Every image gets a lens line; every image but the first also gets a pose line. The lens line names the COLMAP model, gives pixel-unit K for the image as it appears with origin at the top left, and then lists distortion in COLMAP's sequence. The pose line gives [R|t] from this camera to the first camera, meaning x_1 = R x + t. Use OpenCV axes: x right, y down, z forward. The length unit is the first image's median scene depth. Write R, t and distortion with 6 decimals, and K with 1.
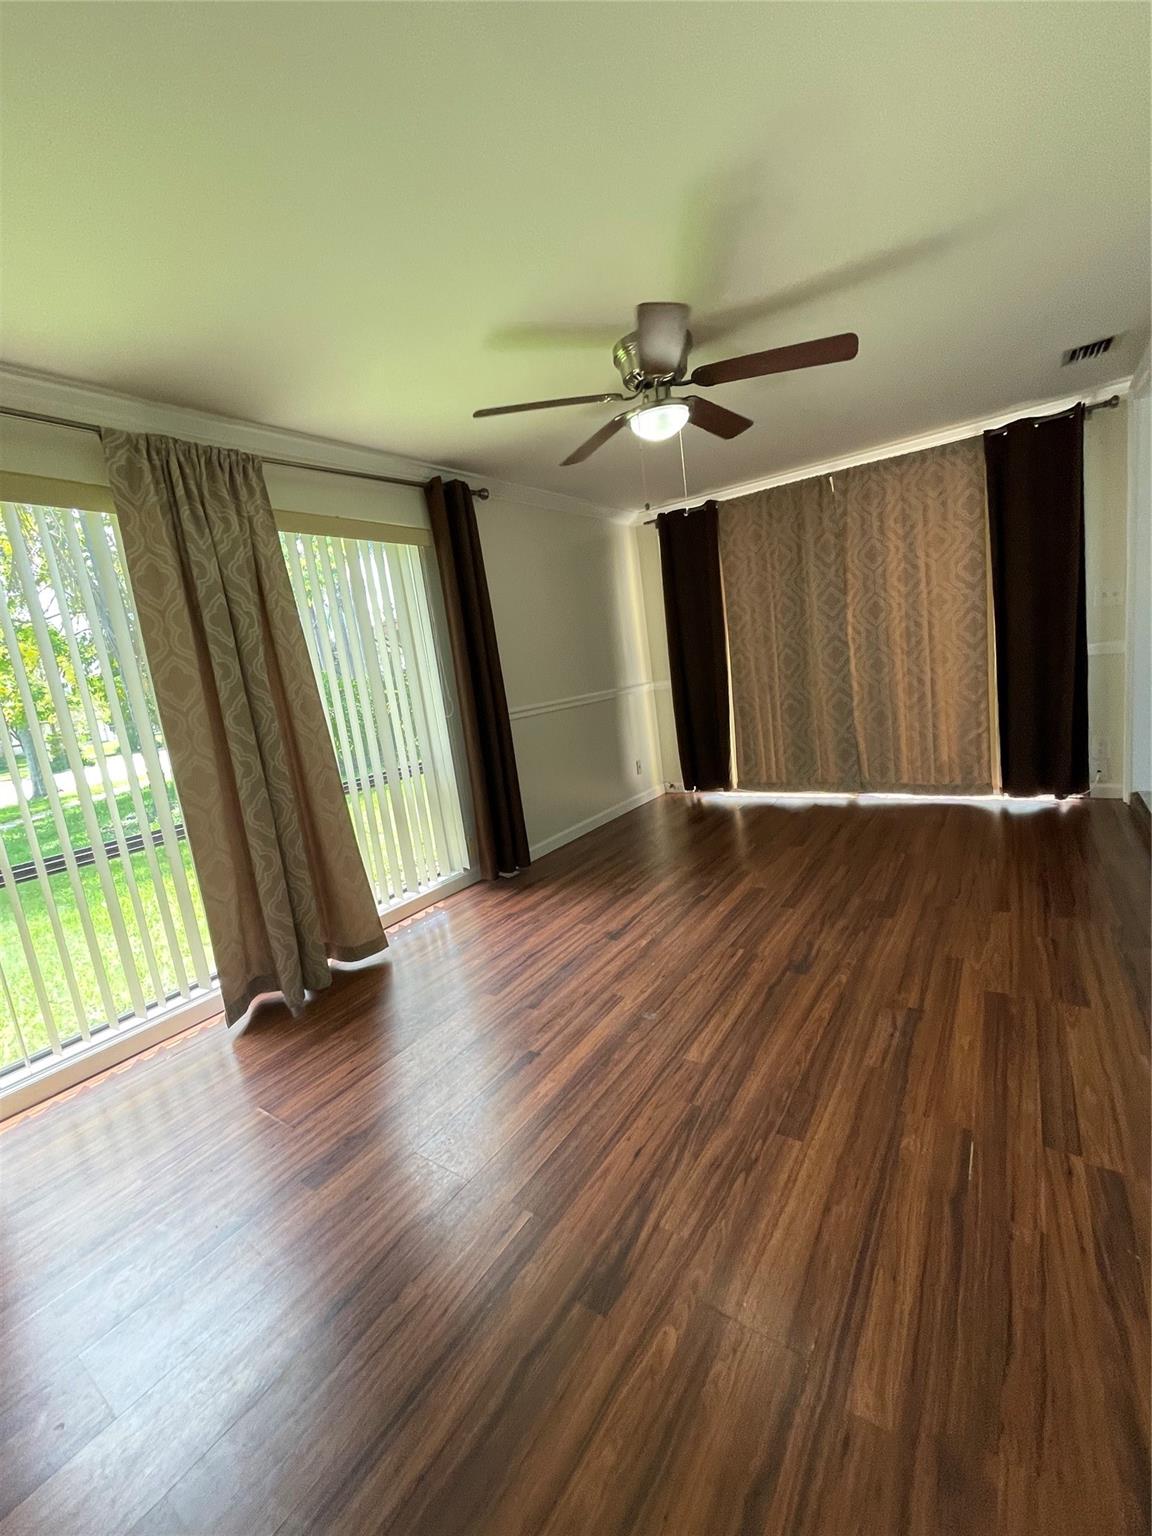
lens RADIAL K [[618.8, 0, 572.0], [0, 618.8, 772.7], [0, 0, 1]] dist [0.004317, 0.001440]
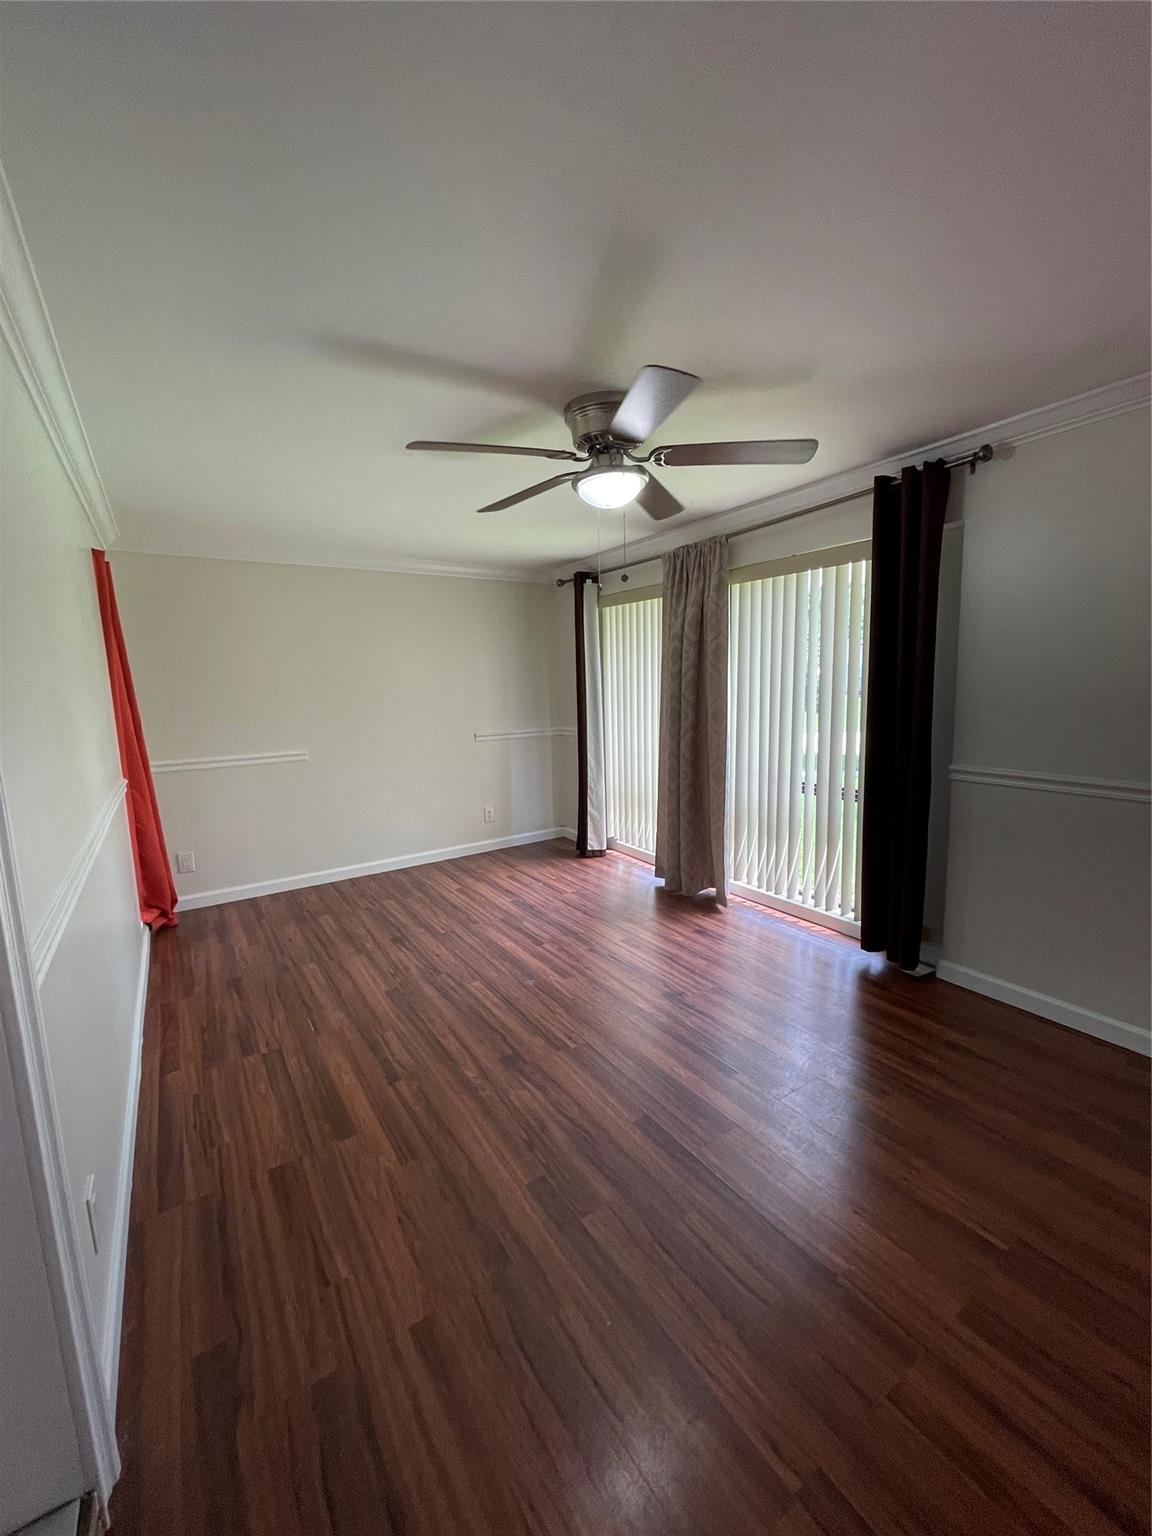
lens RADIAL K [[618.8, 0, 576.2], [0, 618.8, 767.9], [0, 0, 1]] dist [0.004317, 0.001440]
pose [[-0.358899, 0.268339, -0.893972, 1.263074], [-0.080173, 0.945380, 0.315957, -0.531149], [0.929927, 0.185069, -0.317782, 1.523859]]
